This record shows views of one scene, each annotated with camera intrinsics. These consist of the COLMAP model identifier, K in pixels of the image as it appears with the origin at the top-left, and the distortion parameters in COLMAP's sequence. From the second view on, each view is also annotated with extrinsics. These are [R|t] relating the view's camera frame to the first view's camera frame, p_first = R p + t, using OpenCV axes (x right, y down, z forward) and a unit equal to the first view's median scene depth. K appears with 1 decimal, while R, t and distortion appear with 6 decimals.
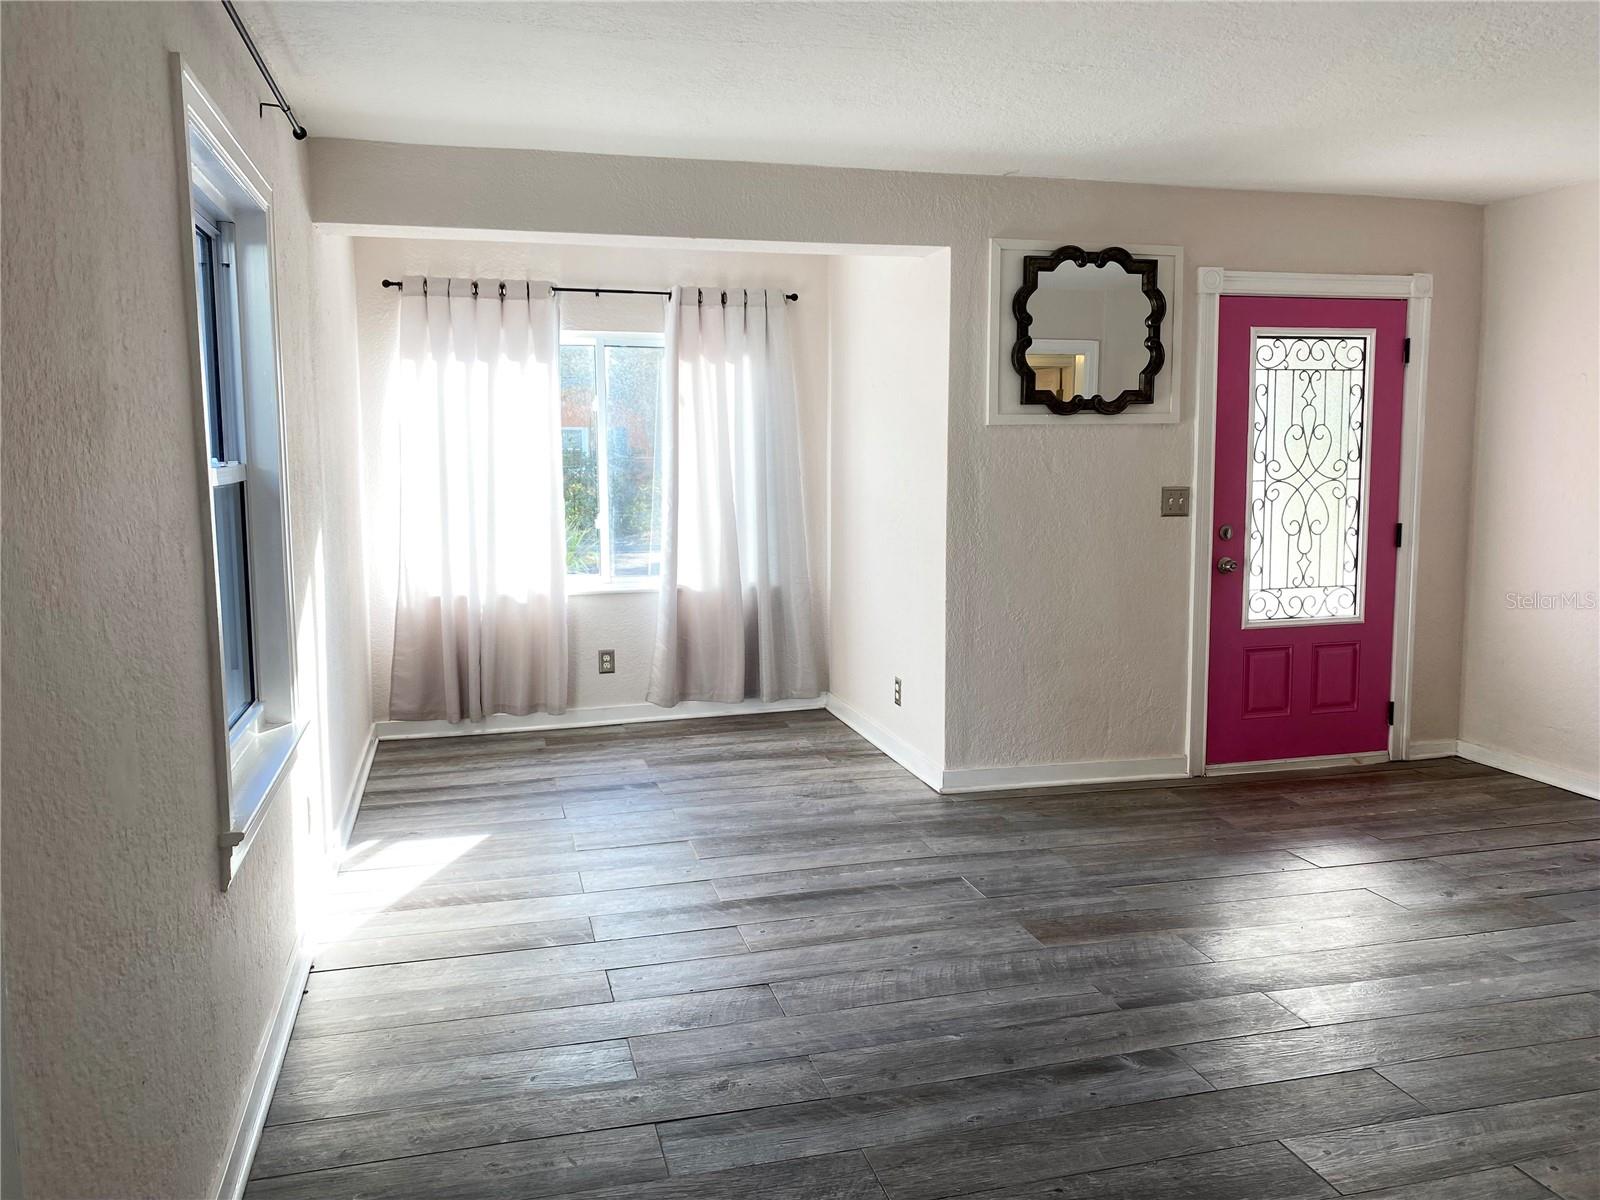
lens RADIAL K [[1219.6, 0, 800.0], [0, 1219.6, 600.0], [0, 0, 1]] dist [0.090492, -0.209279]
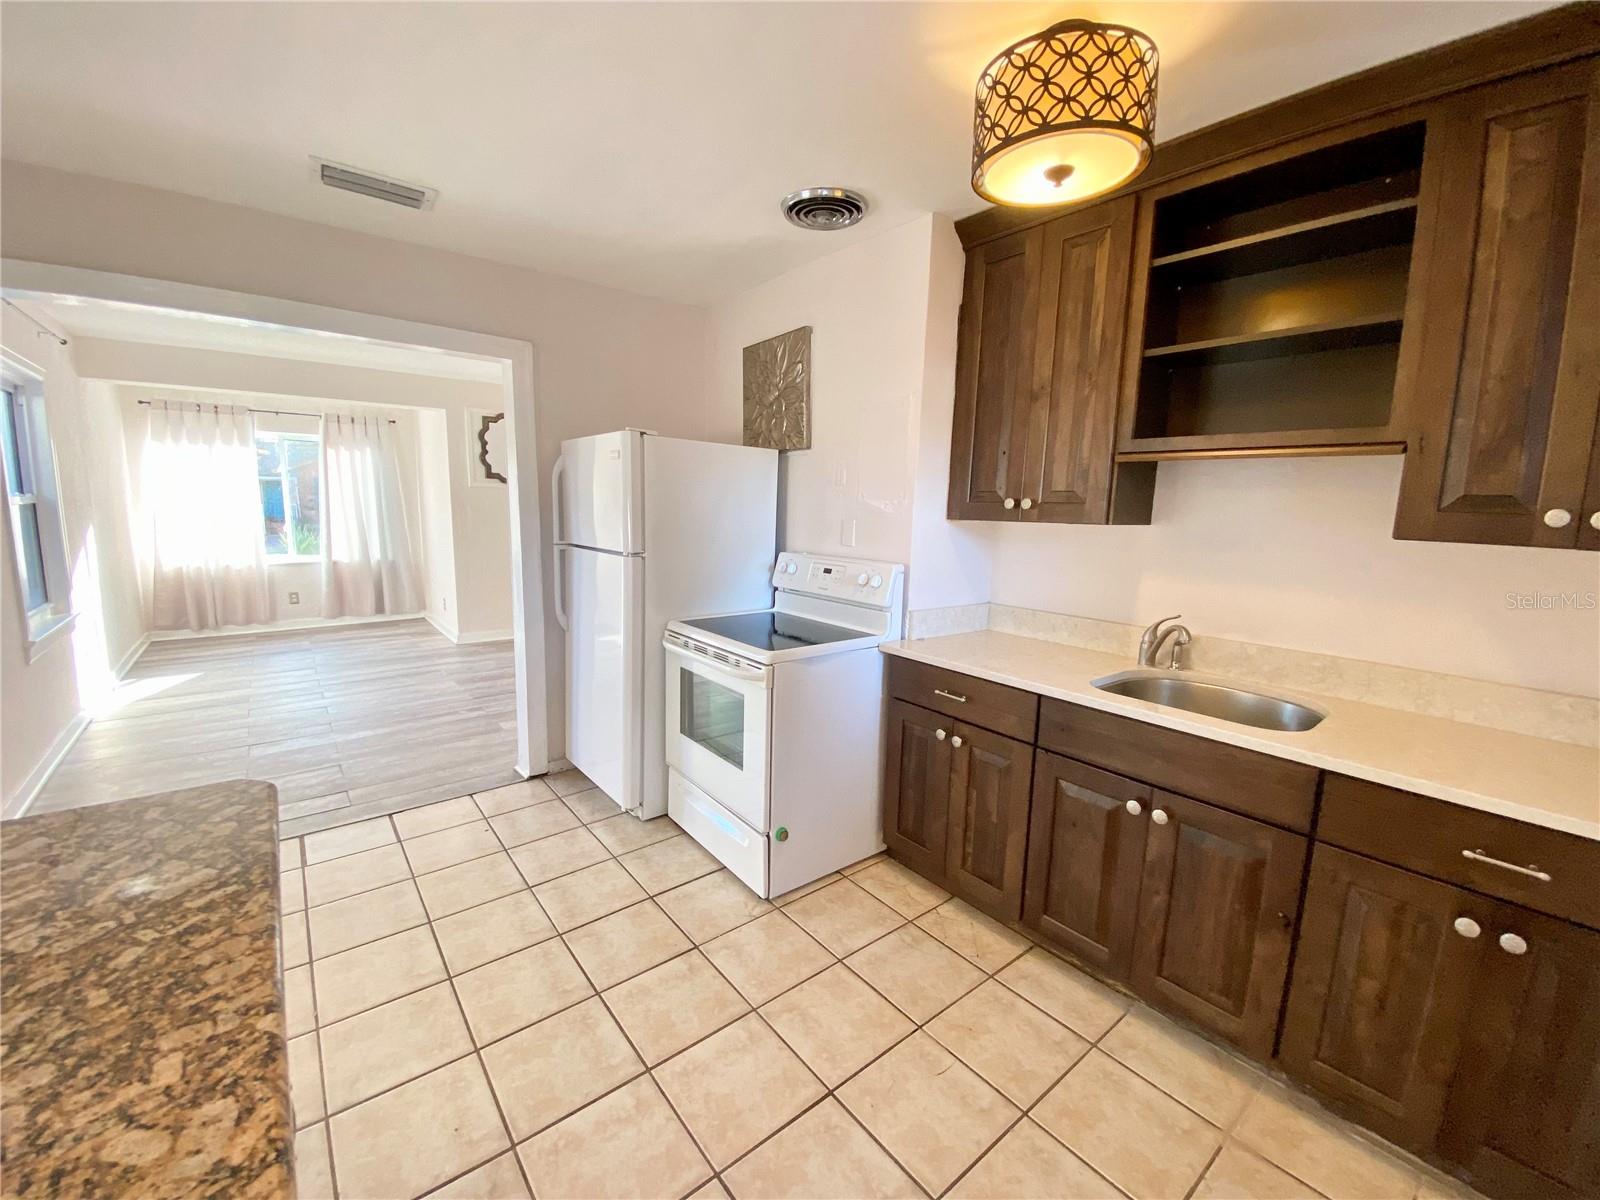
lens RADIAL K [[651.9, 0, 801.1], [0, 651.9, 604.4], [0, 0, 1]] dist [-0.014360, -0.000286]
pose [[0.909698, -0.040775, 0.413264, 0.169071], [0.022754, 0.998567, 0.048436, 0.029933], [-0.414647, -0.034658, 0.909322, -0.328382]]
